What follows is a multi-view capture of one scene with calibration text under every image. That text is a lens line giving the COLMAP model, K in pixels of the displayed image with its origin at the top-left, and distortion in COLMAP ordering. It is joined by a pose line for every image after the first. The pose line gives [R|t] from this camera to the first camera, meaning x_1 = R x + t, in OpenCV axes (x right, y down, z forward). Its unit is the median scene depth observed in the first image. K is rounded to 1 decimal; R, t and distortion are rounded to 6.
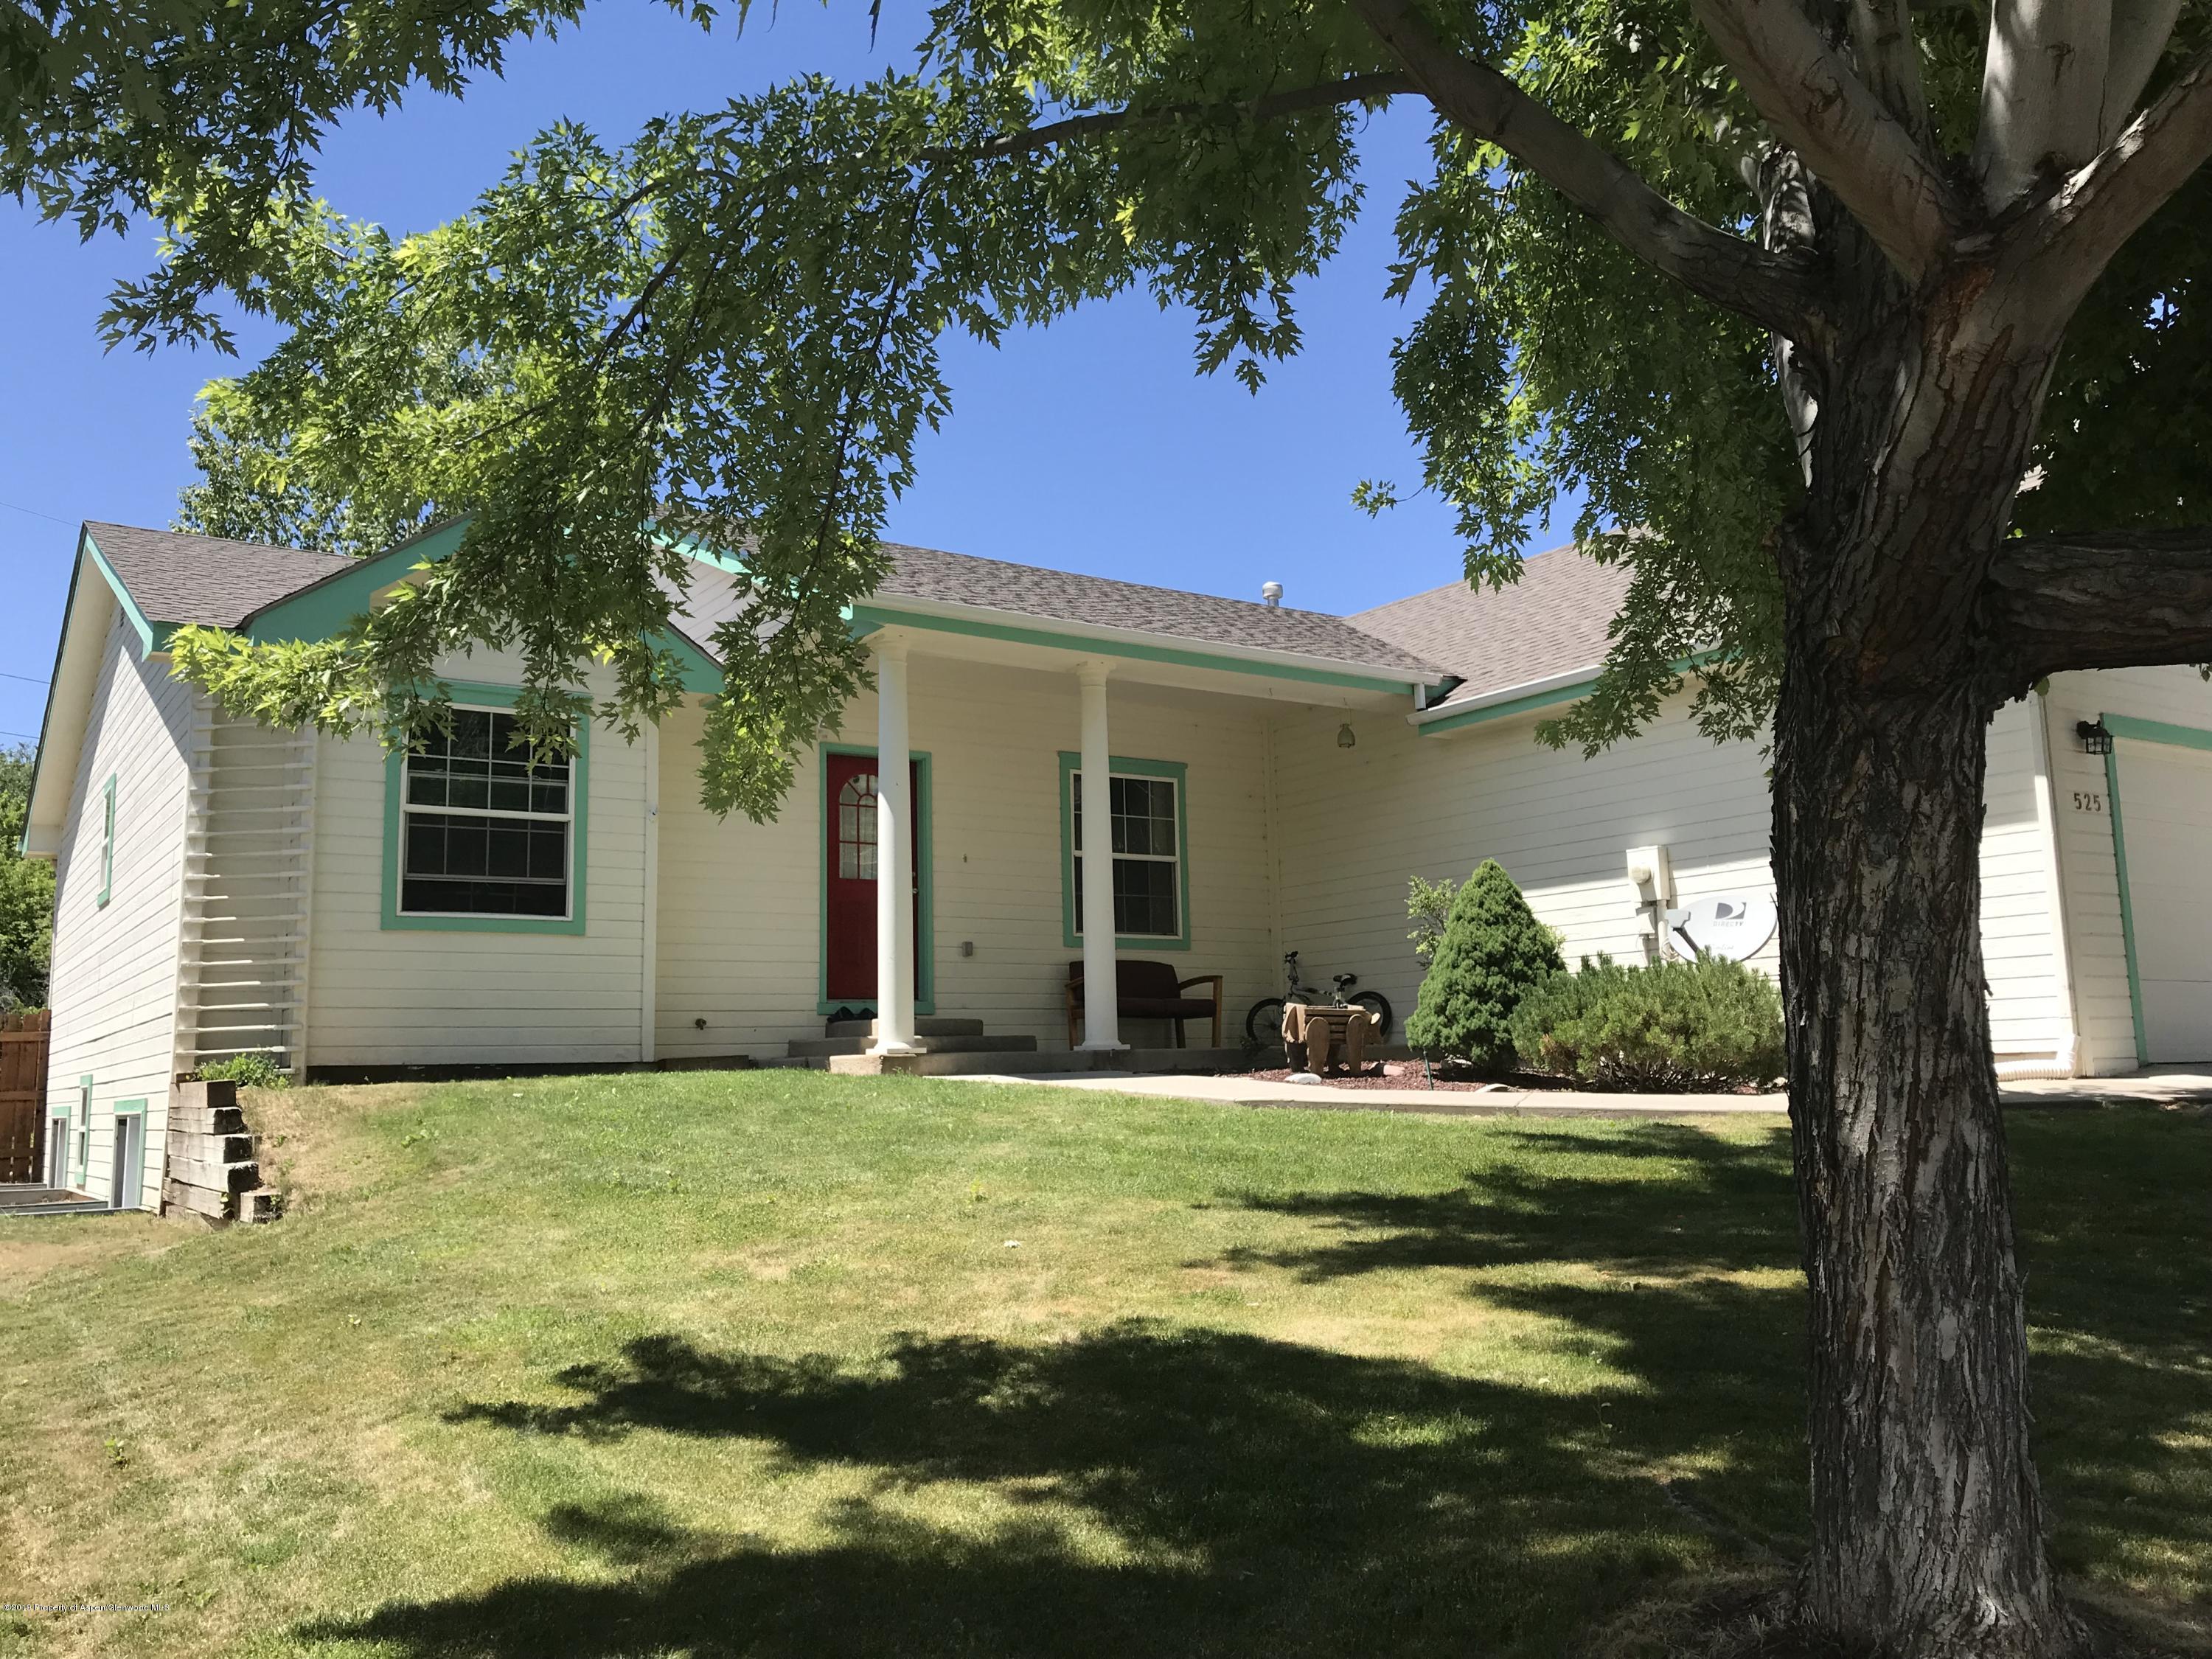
lens RADIAL K [[1835.6, 0, 1105.8], [0, 1835.6, 791.7], [0, 0, 1]] dist [-0.005418, -0.006469]
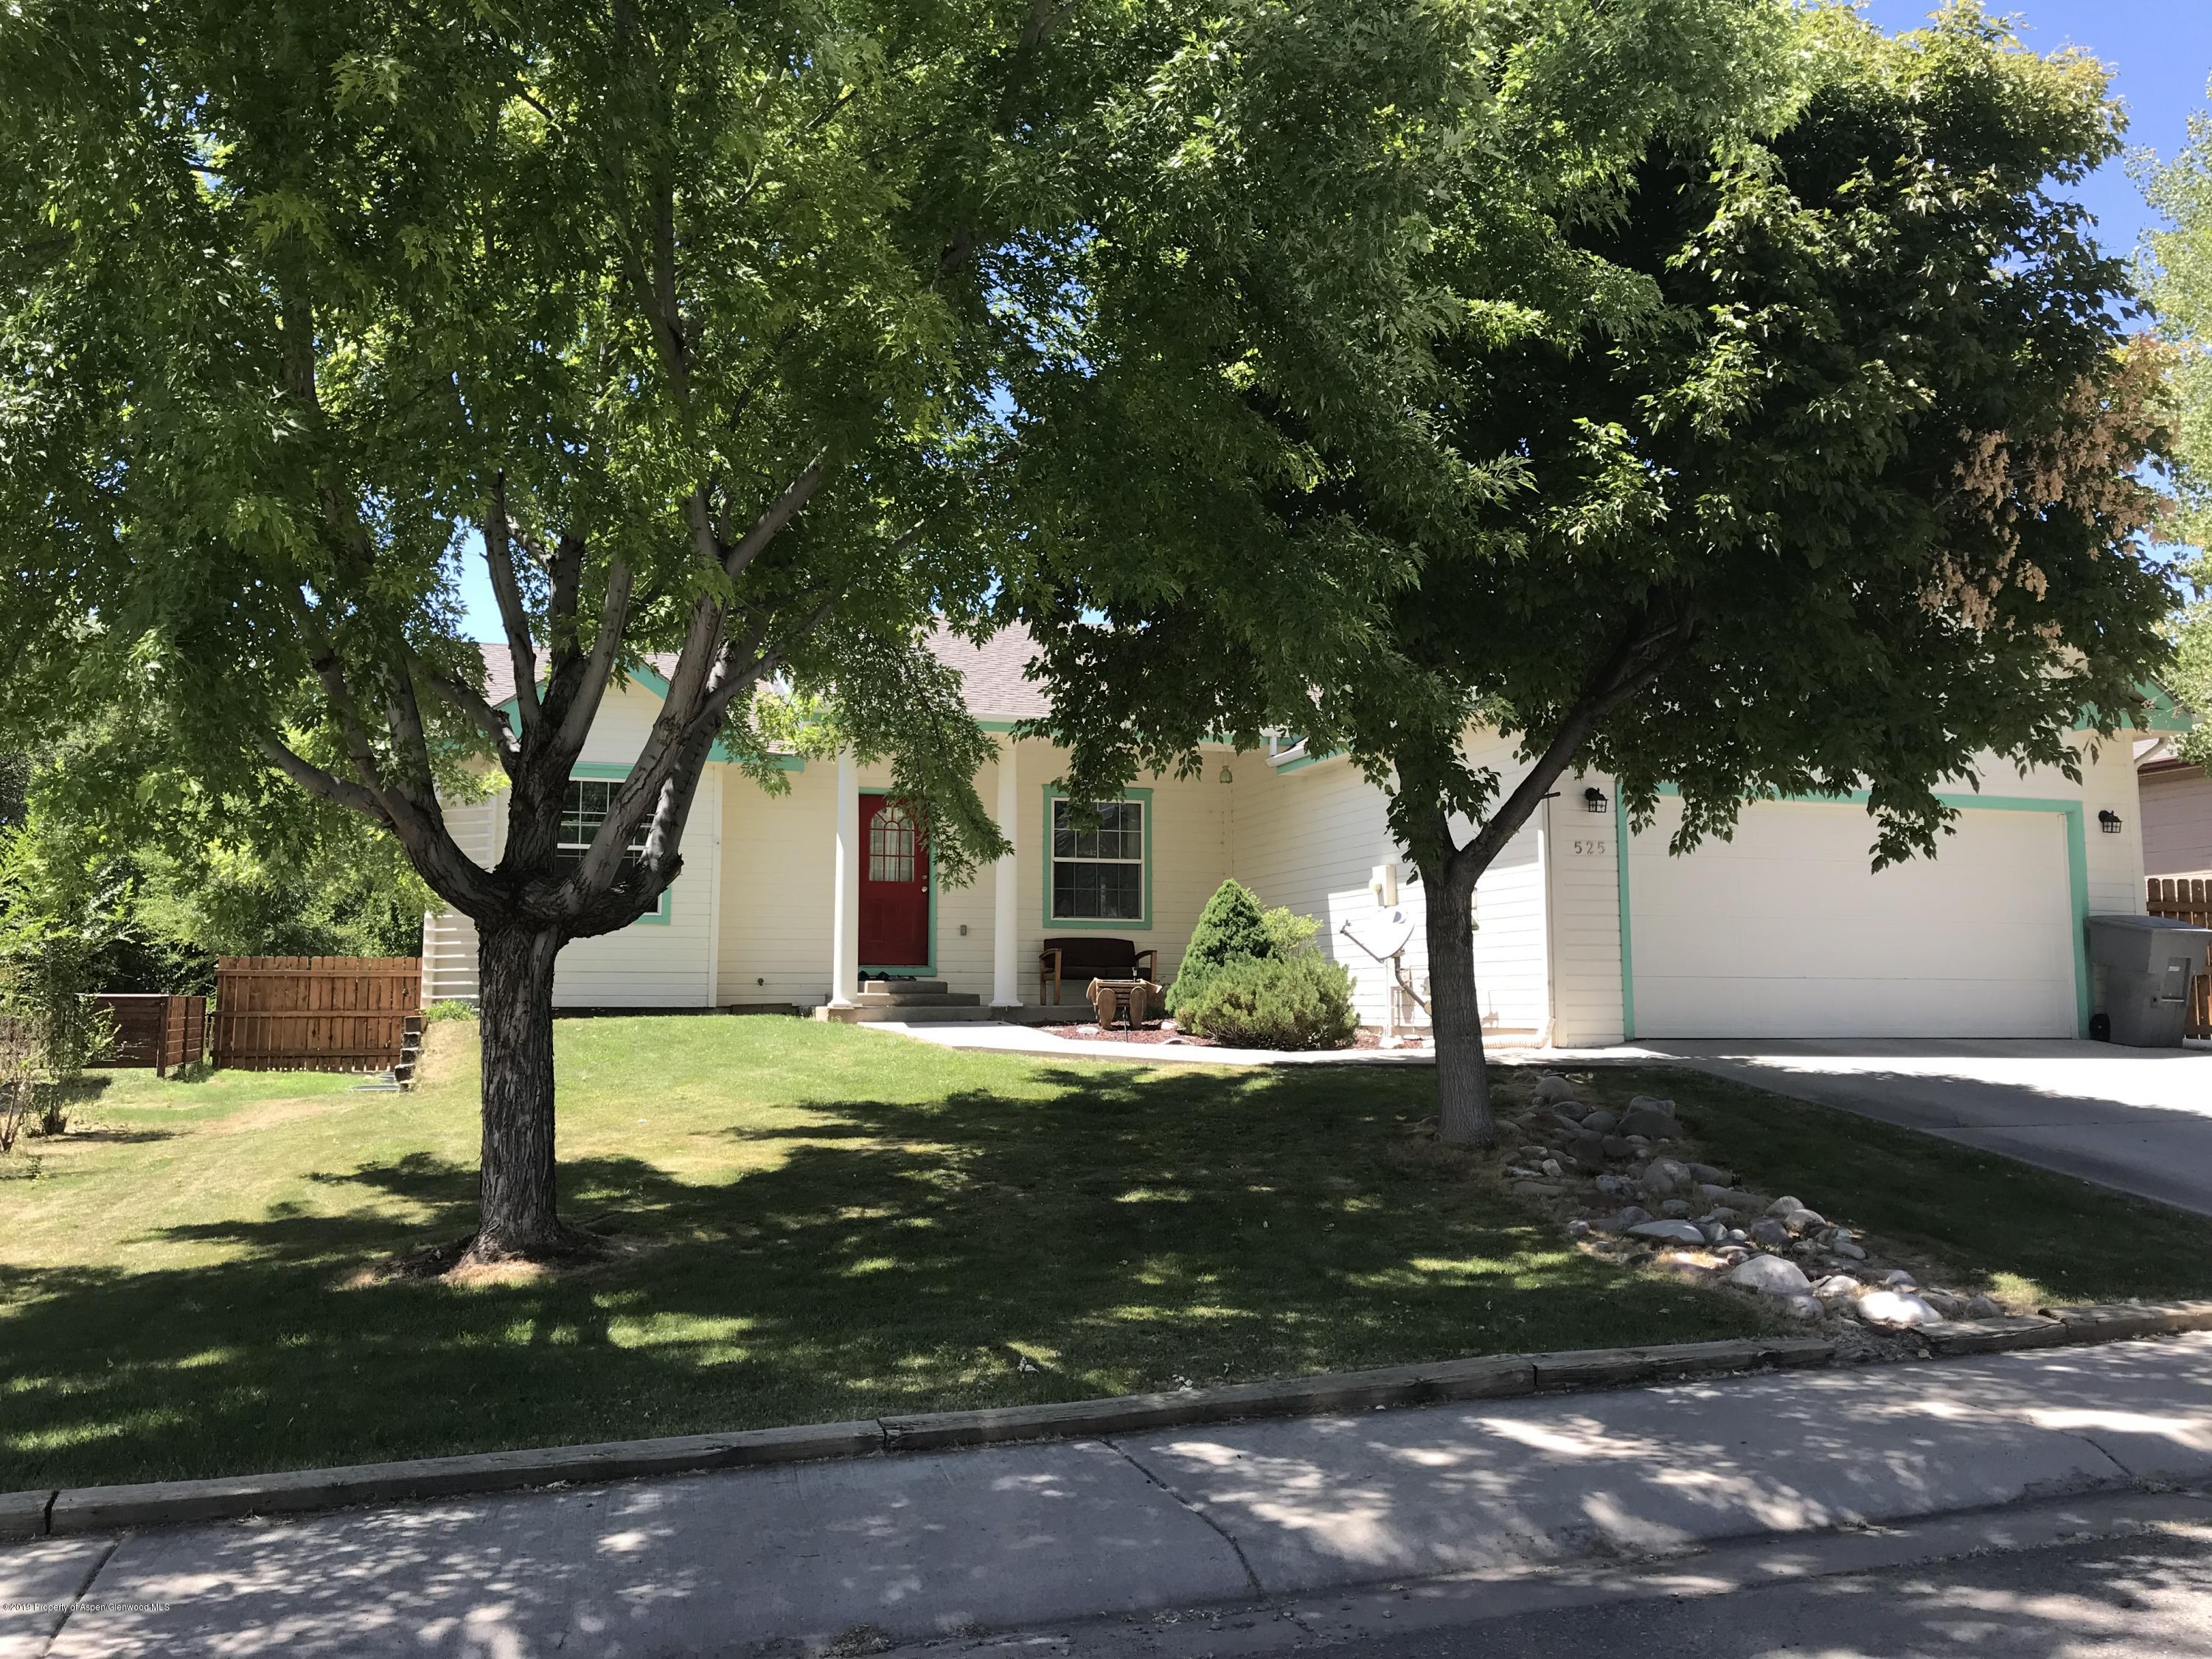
lens RADIAL K [[1813.9, 0, 1106.0], [0, 1813.9, 829.5], [0, 0, 1]] dist [0.009370, -0.010542]
pose [[0.958269, -0.004074, -0.285840, 0.528107], [0.021654, 0.998060, 0.058370, -0.086612], [0.285048, -0.062123, 0.956498, -0.364742]]
